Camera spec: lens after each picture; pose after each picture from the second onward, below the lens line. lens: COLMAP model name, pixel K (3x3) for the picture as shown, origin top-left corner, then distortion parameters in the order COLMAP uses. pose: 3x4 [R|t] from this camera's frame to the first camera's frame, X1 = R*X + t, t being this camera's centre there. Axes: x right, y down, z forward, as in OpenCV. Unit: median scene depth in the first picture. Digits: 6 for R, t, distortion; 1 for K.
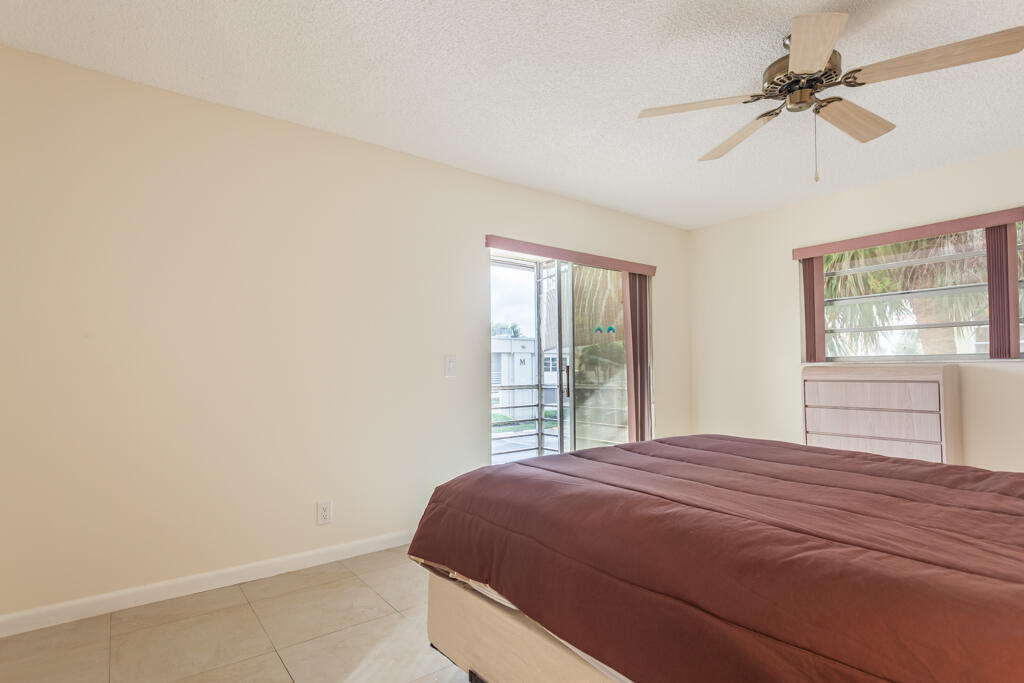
lens RADIAL K [[497.7, 0, 487.3], [0, 497.7, 349.8], [0, 0, 1]] dist [0.004009, -0.001443]
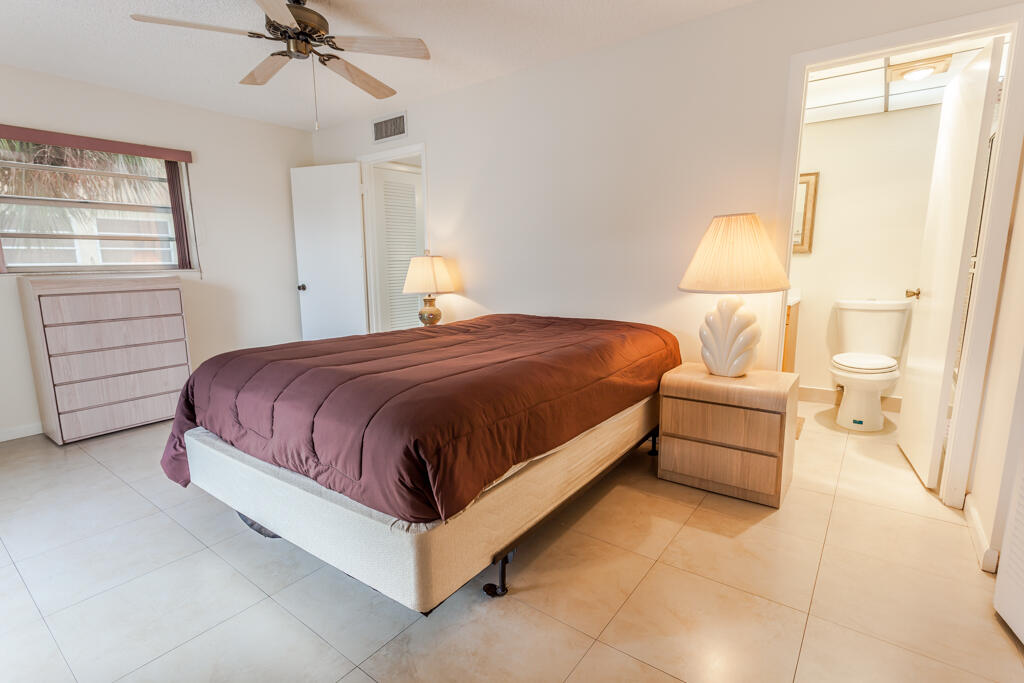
lens RADIAL K [[497.7, 0, 511.6], [0, 497.7, 343.5], [0, 0, 1]] dist [0.004009, -0.001443]
pose [[-0.285861, -0.151349, 0.946244, -0.456974], [-0.023952, 0.988269, 0.150835, -0.005716], [-0.957972, 0.020454, -0.286133, 0.551559]]
